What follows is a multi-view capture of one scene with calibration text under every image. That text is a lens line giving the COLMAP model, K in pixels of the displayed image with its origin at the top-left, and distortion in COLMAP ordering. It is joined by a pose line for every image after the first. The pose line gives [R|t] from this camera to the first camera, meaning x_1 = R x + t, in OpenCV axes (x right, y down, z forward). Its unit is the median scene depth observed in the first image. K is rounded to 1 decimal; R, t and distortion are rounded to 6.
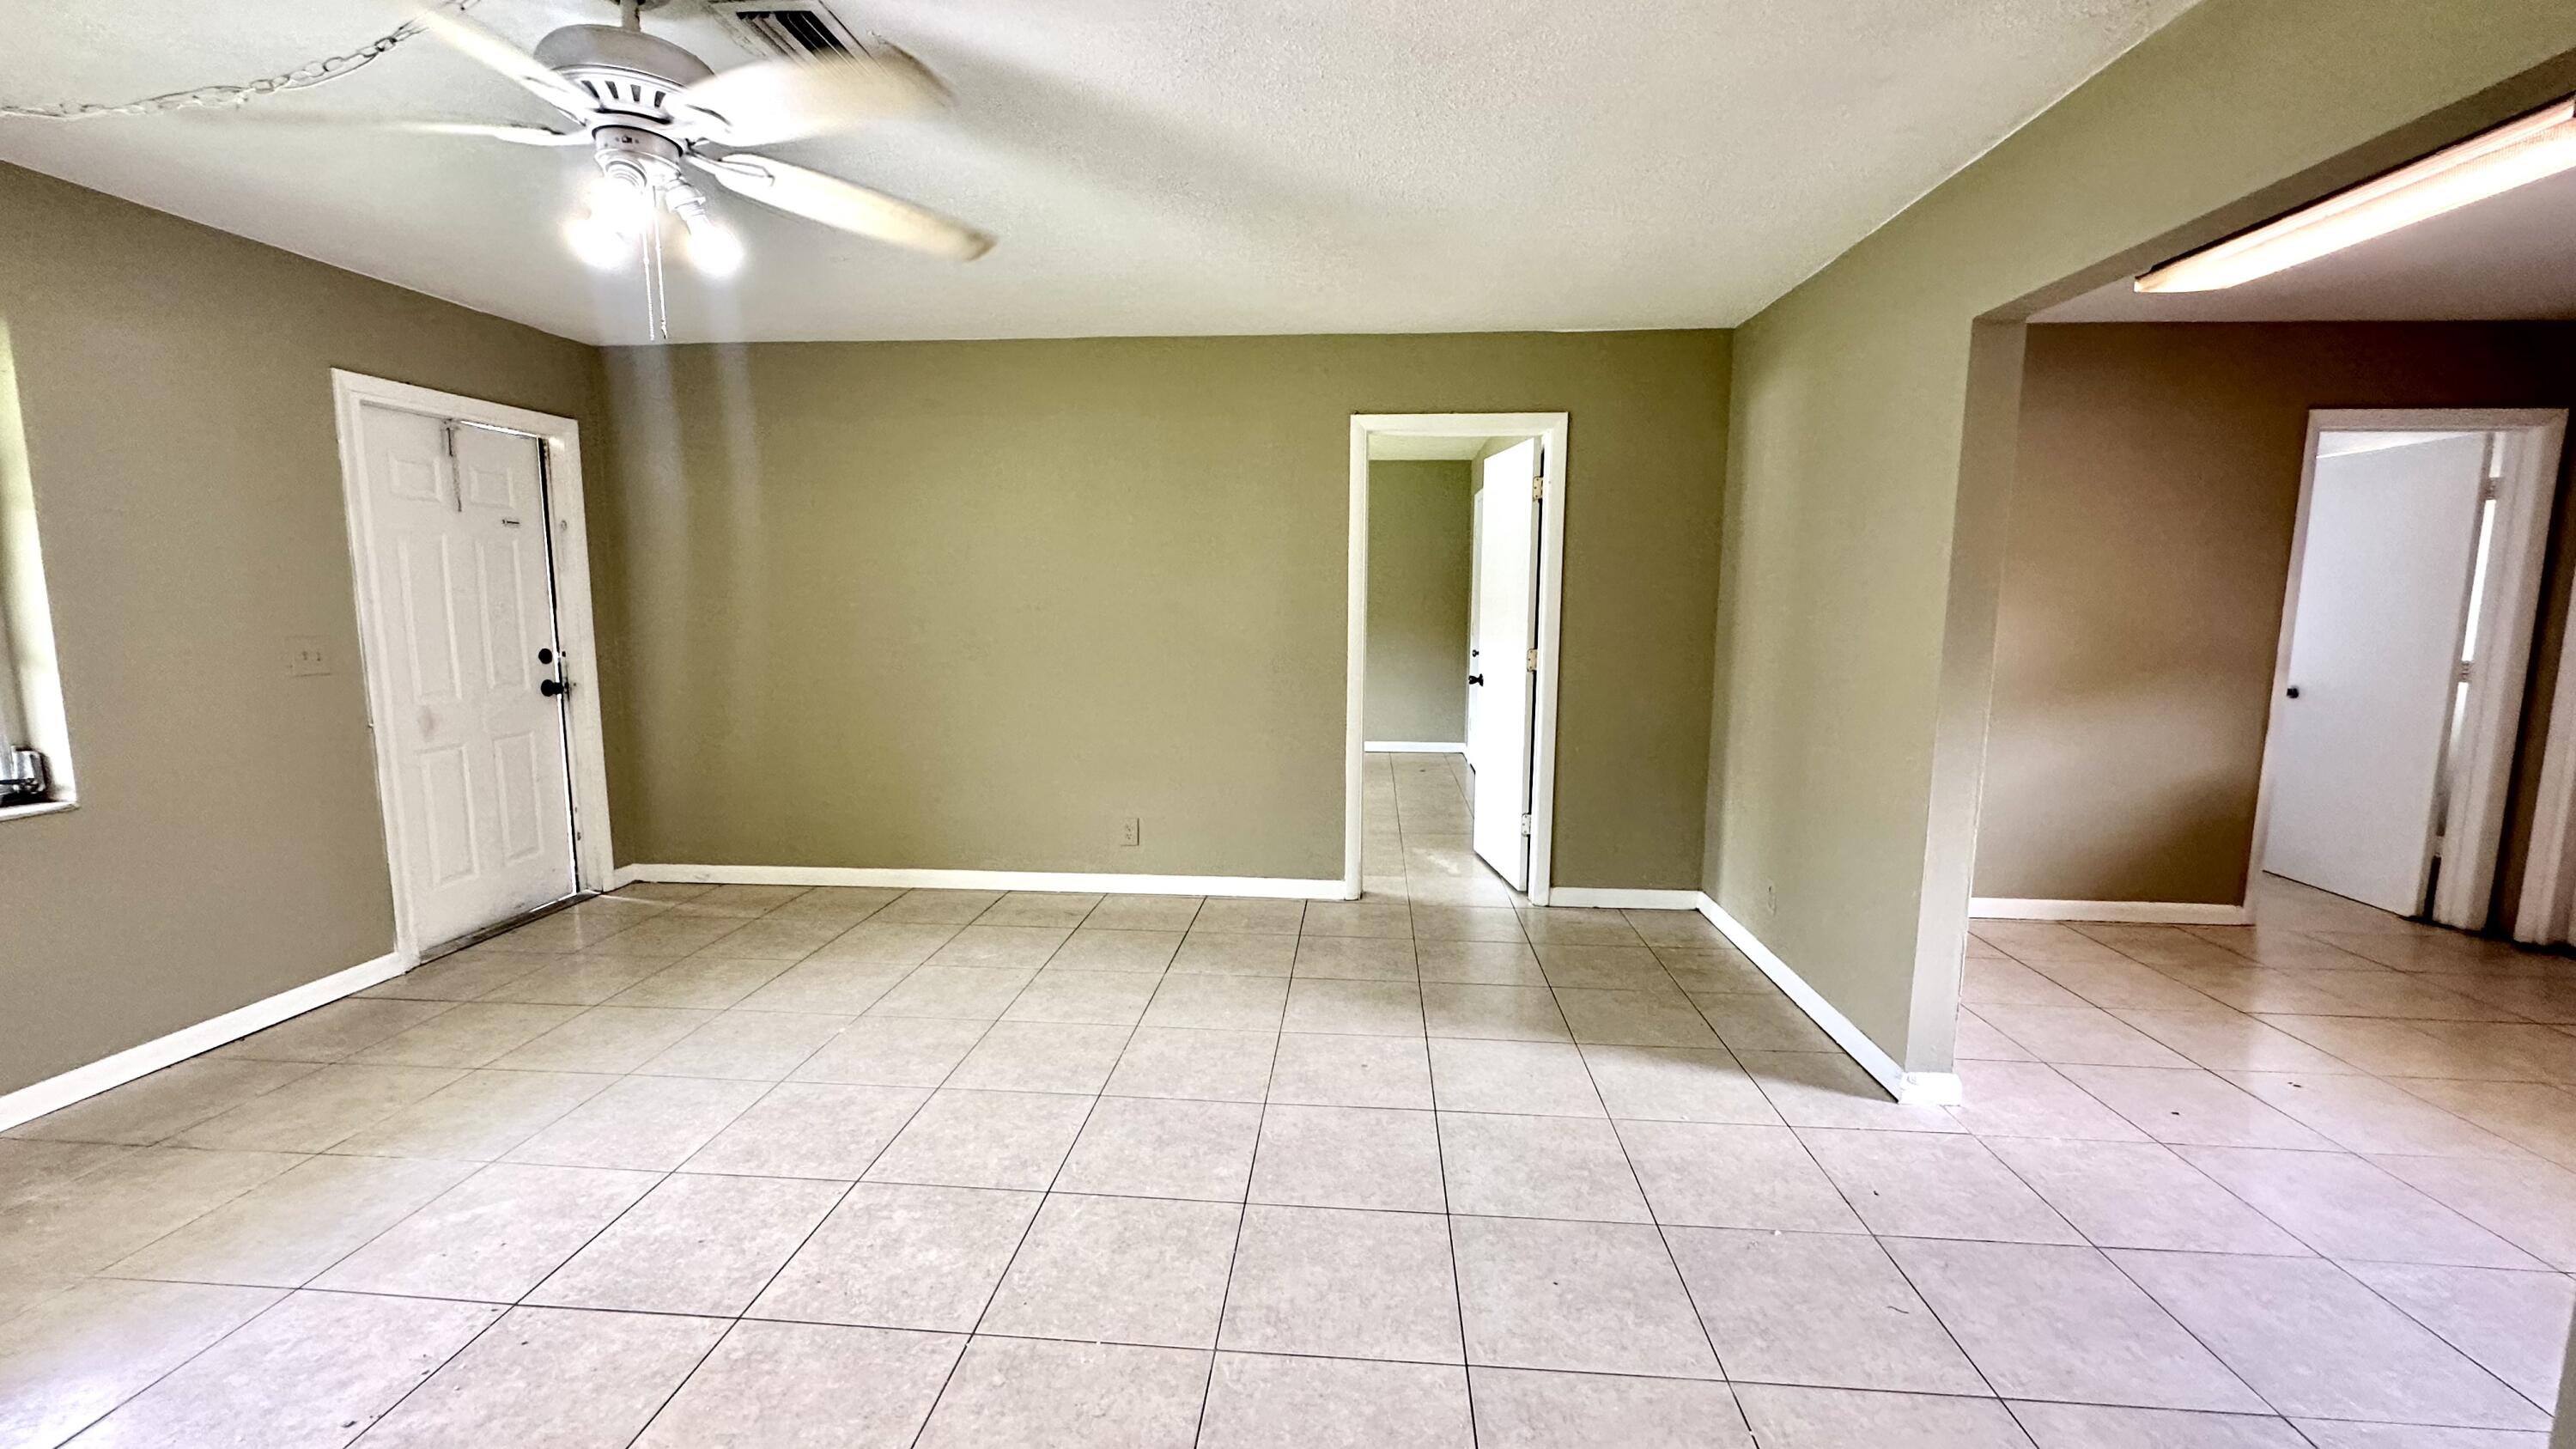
lens RADIAL K [[1029.0, 0, 1288.3], [0, 1029.0, 722.3], [0, 0, 1]] dist [-0.000687, -0.000156]
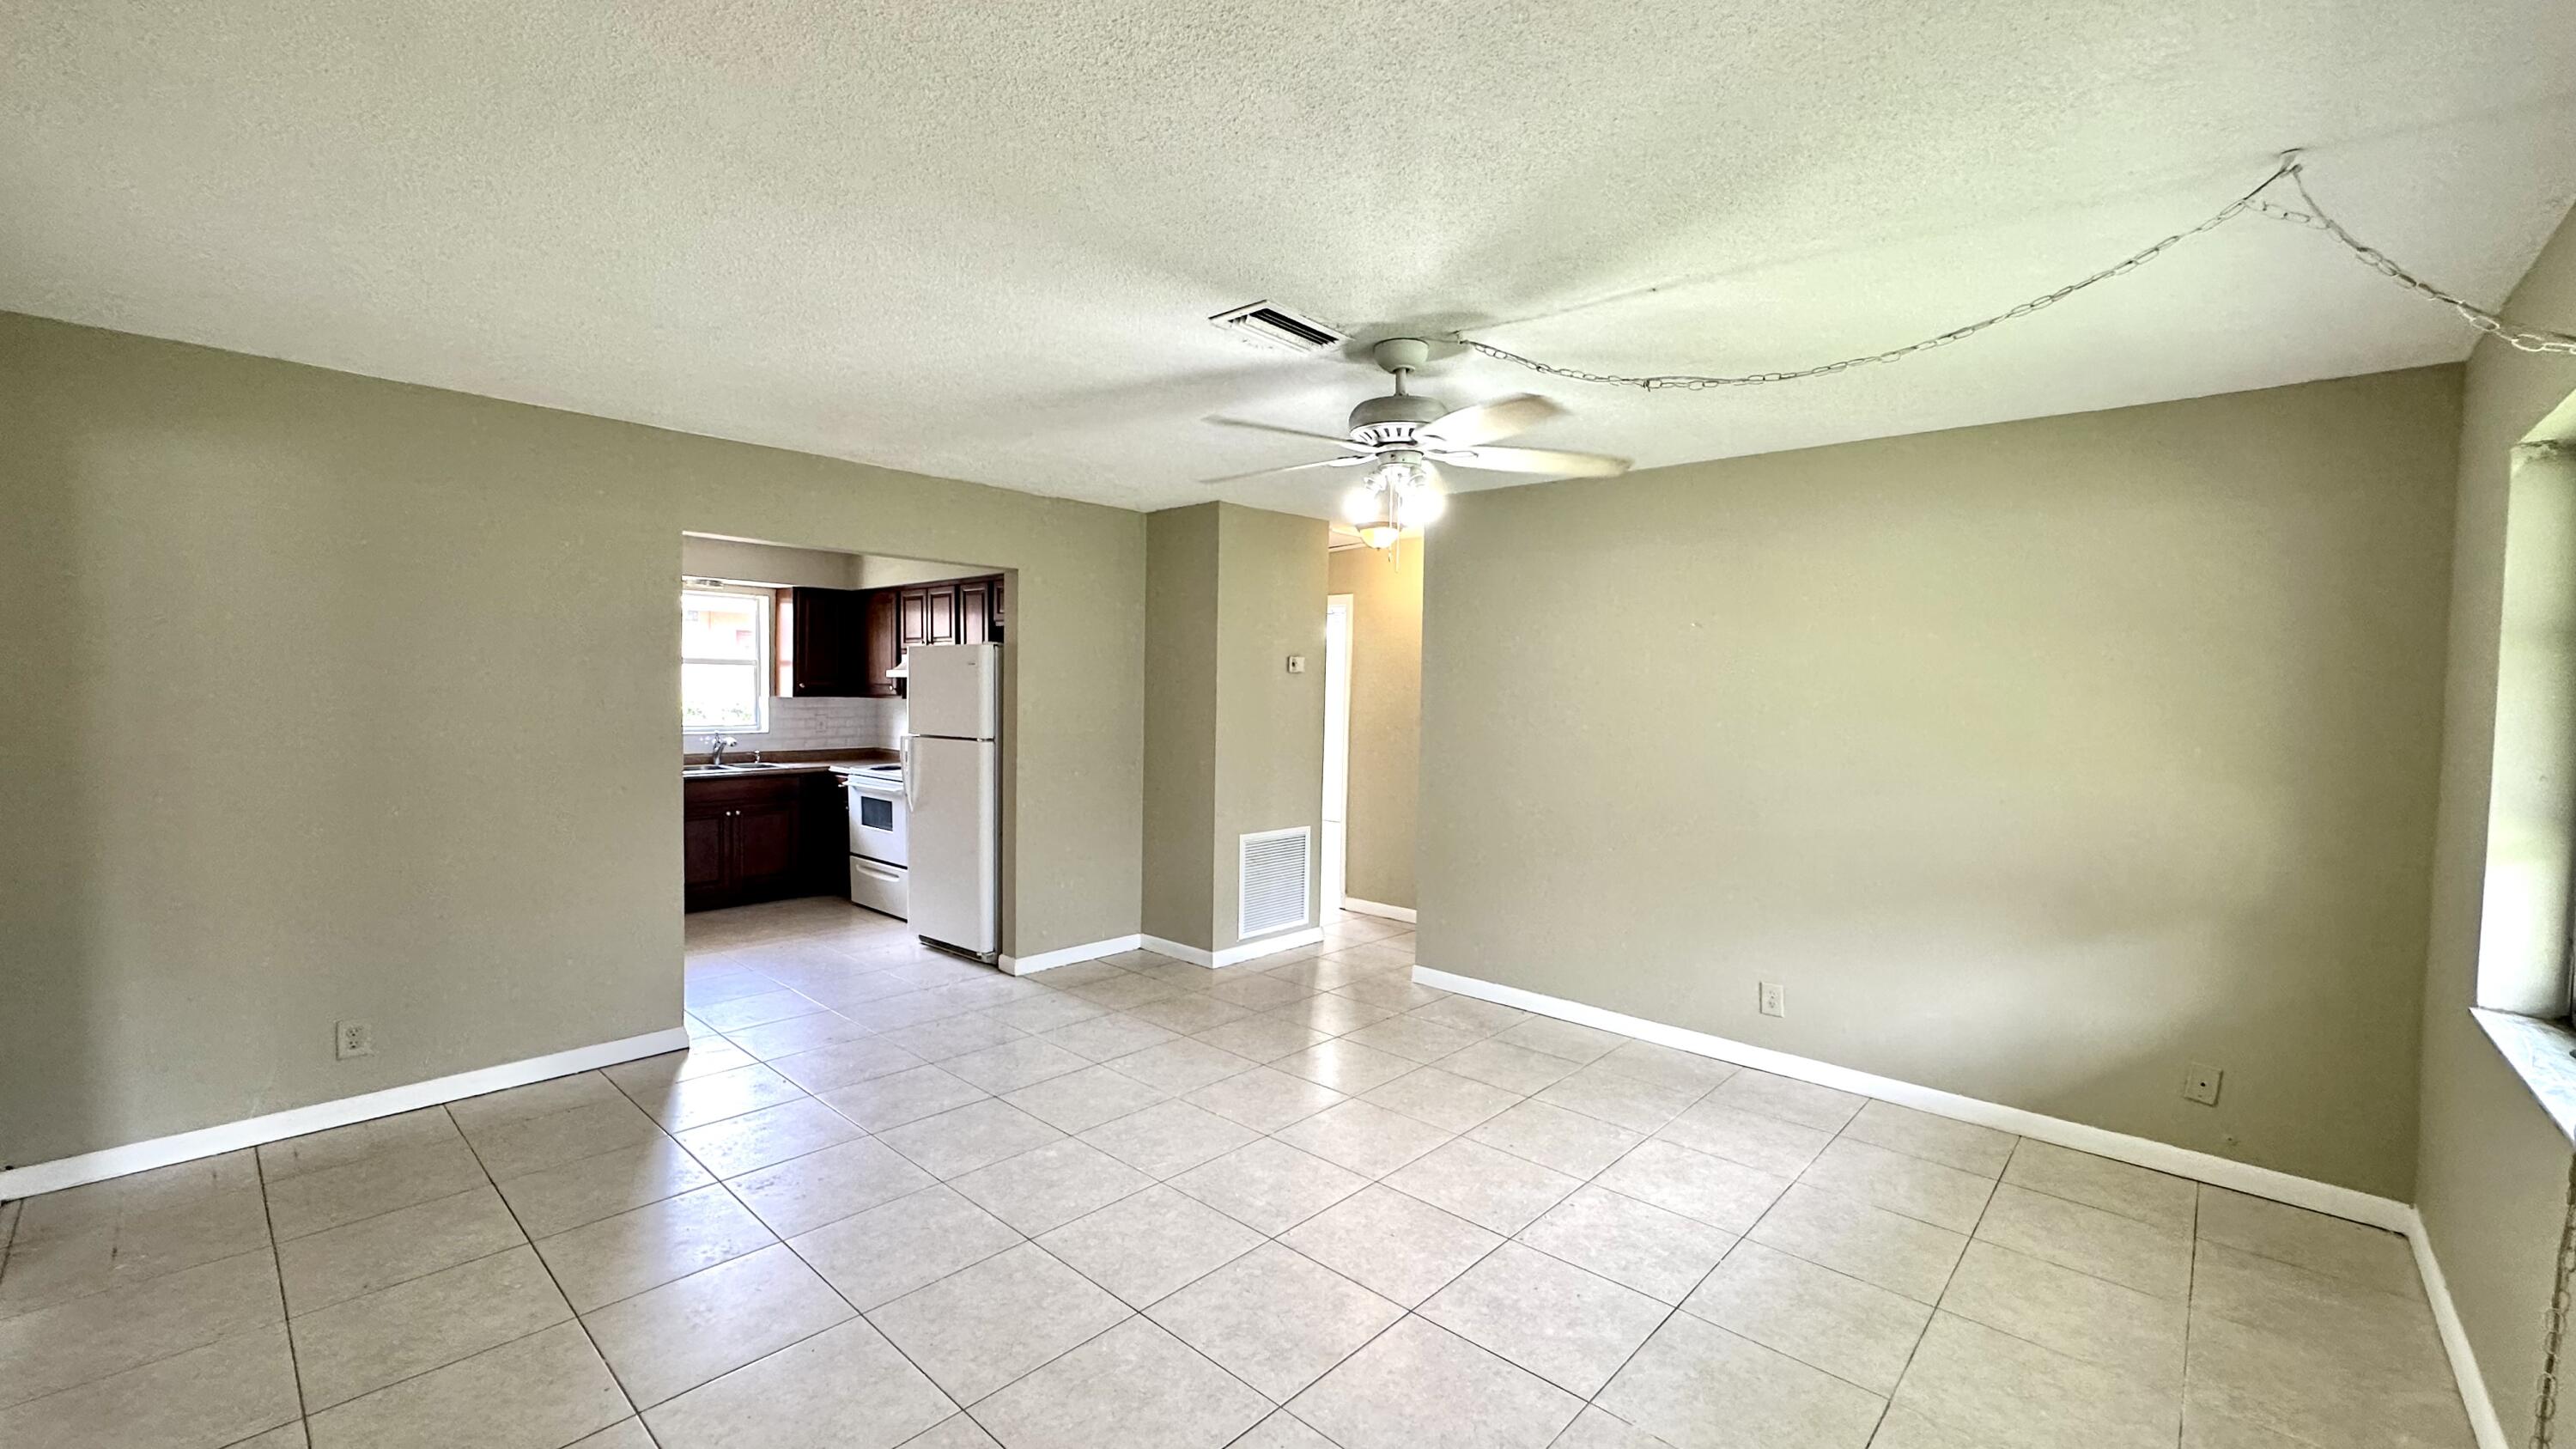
lens RADIAL K [[1028.0, 0, 1286.7], [0, 1028.0, 725.6], [0, 0, 1]] dist [-0.000758, 0.000425]
pose [[-0.785651, -0.040711, 0.617328, -0.924575], [0.059155, 0.988317, 0.140461, -0.231102], [-0.615835, 0.146872, -0.774065, 1.485254]]
